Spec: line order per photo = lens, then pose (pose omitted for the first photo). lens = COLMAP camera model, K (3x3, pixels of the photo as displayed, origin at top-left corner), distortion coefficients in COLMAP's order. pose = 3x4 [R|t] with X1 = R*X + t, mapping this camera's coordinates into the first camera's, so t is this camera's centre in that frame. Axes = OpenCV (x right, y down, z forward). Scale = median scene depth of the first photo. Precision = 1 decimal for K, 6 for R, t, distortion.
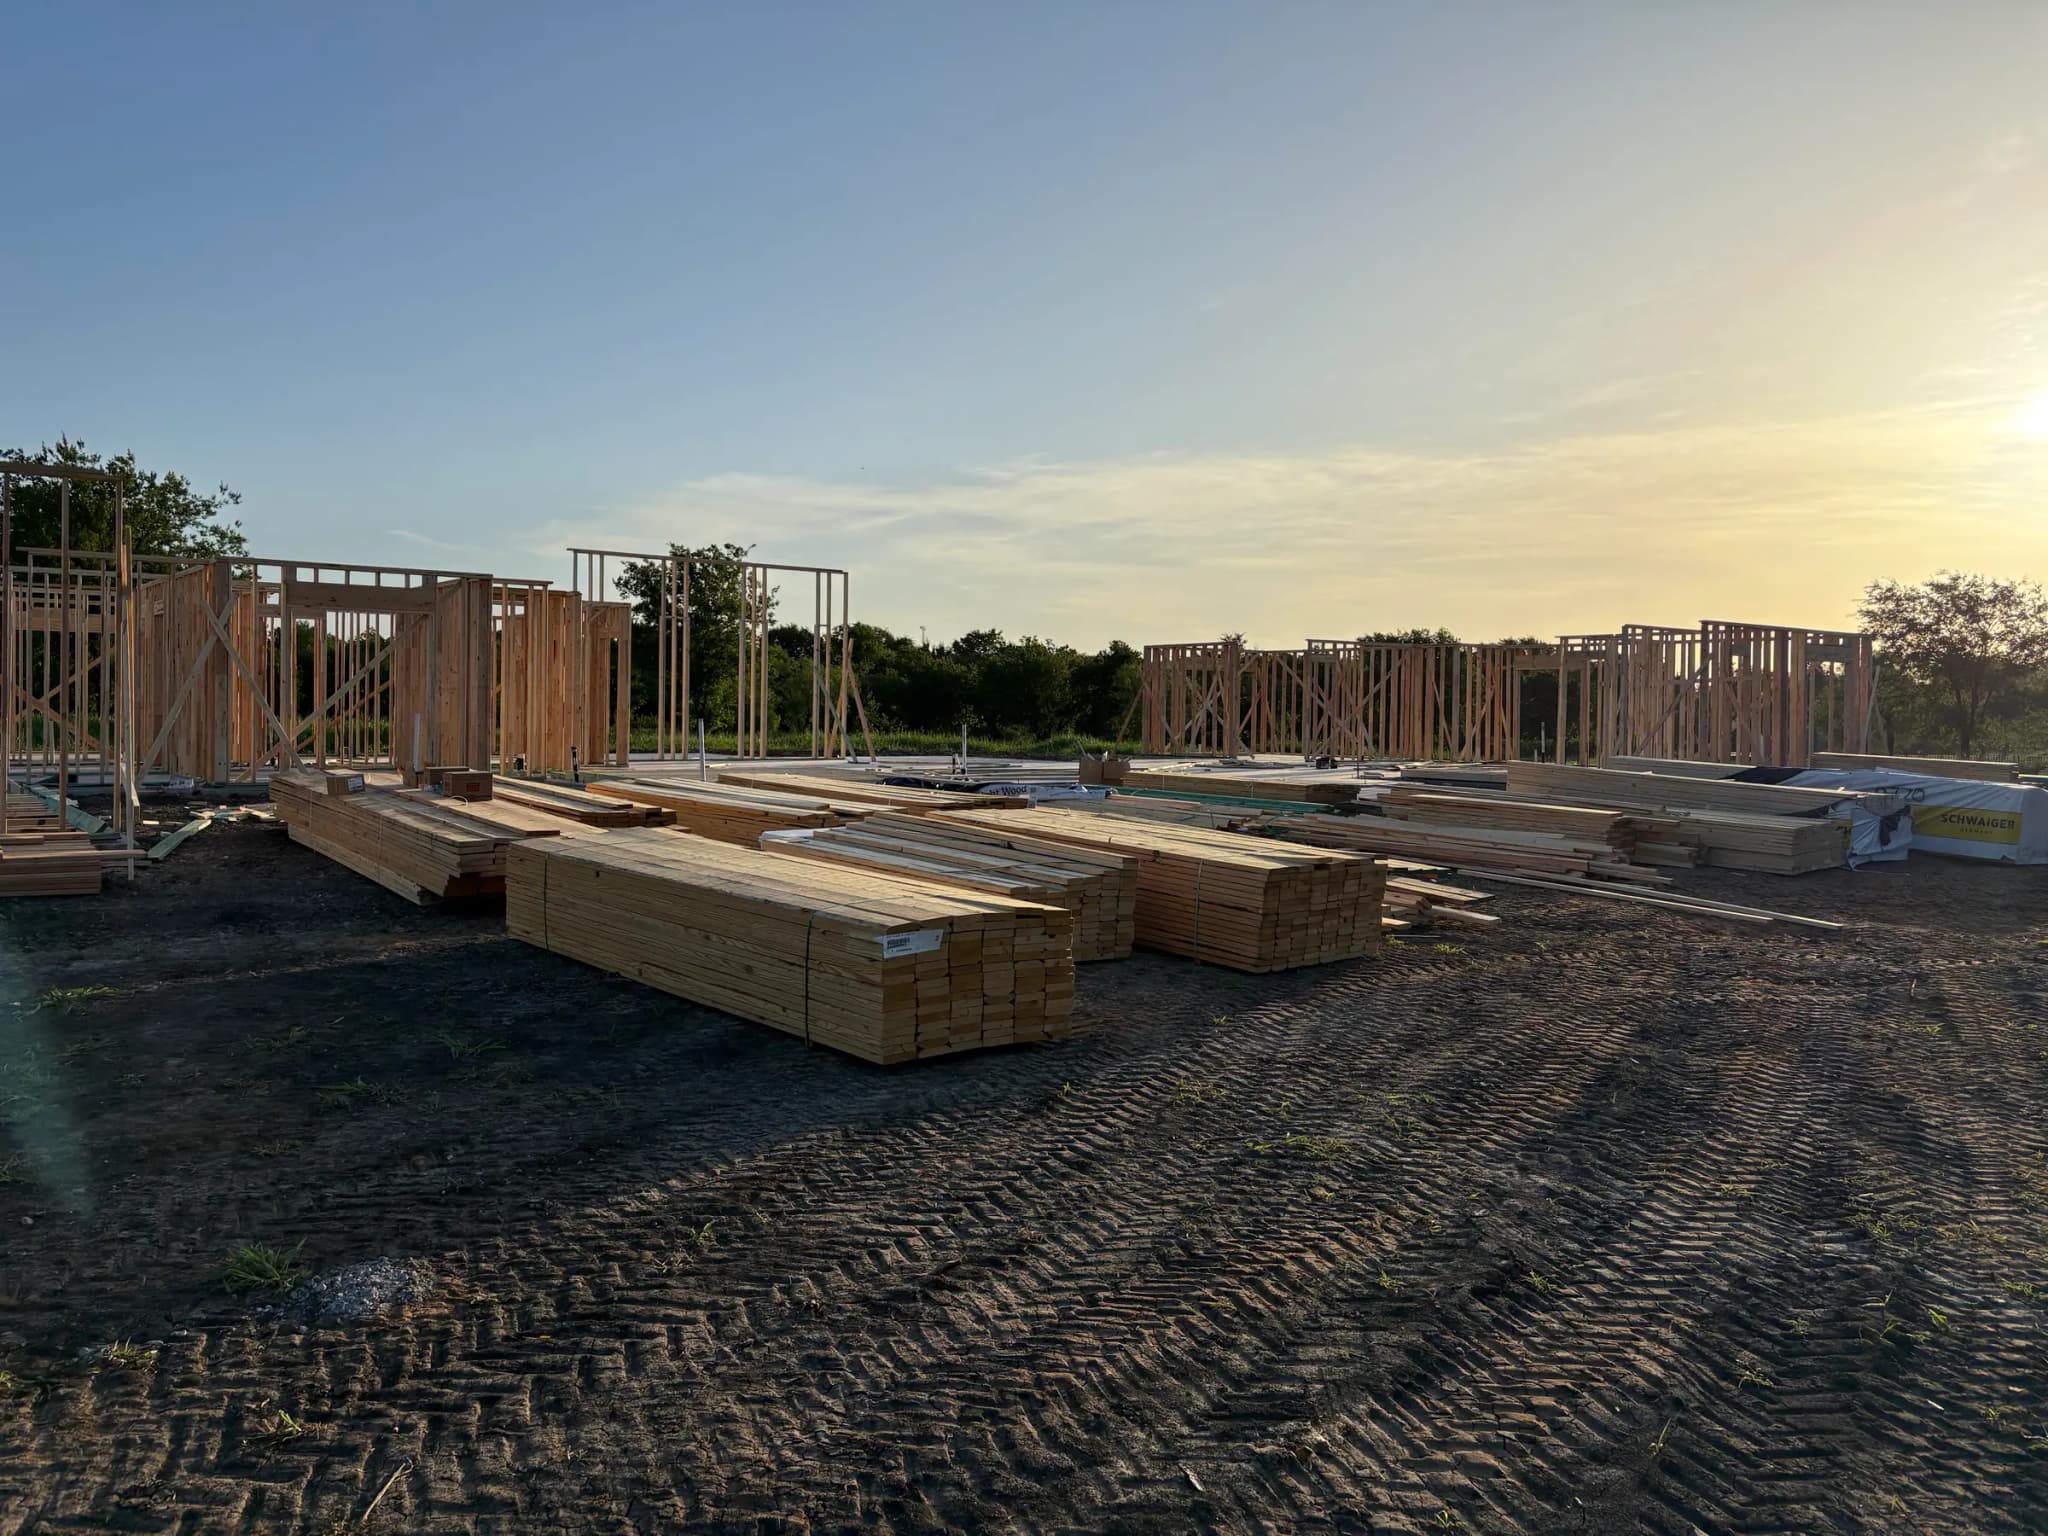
lens RADIAL K [[1582.3, 0, 1042.0], [0, 1582.3, 729.9], [0, 0, 1]] dist [0.064203, -0.064767]
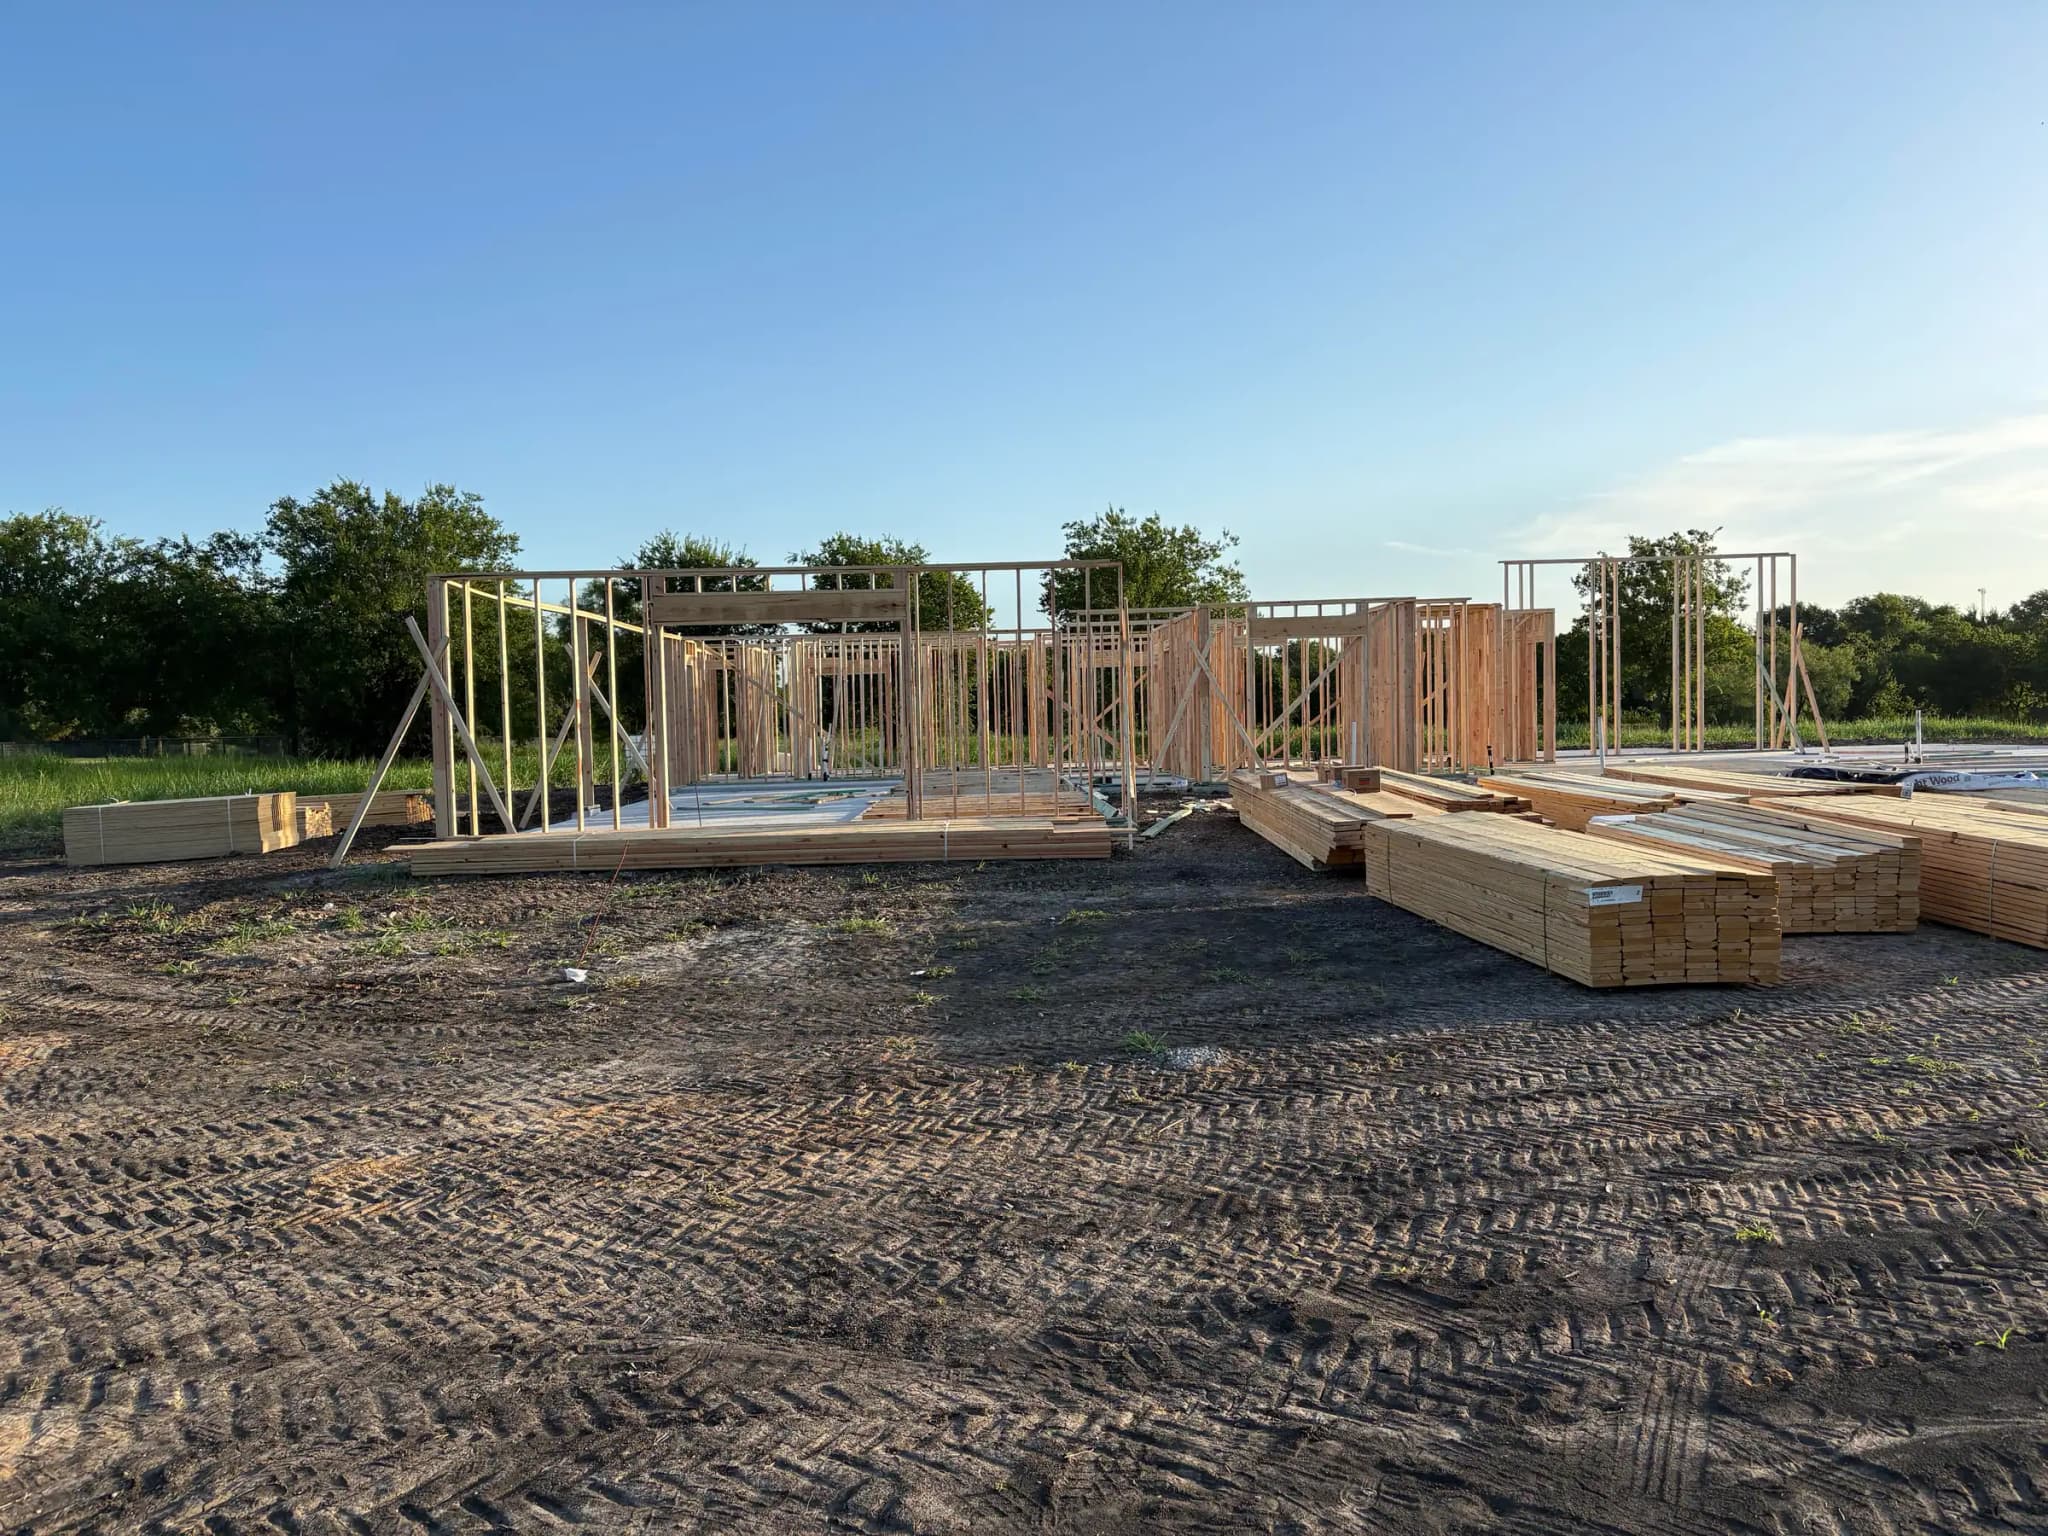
lens RADIAL K [[1582.3, 0, 1015.7], [0, 1582.3, 766.0], [0, 0, 1]] dist [0.064203, -0.064767]
pose [[0.814361, -0.020737, -0.579989, 0.180061], [0.034577, 0.999320, 0.012821, -0.002259], [0.579328, -0.030495, 0.814524, -0.217762]]
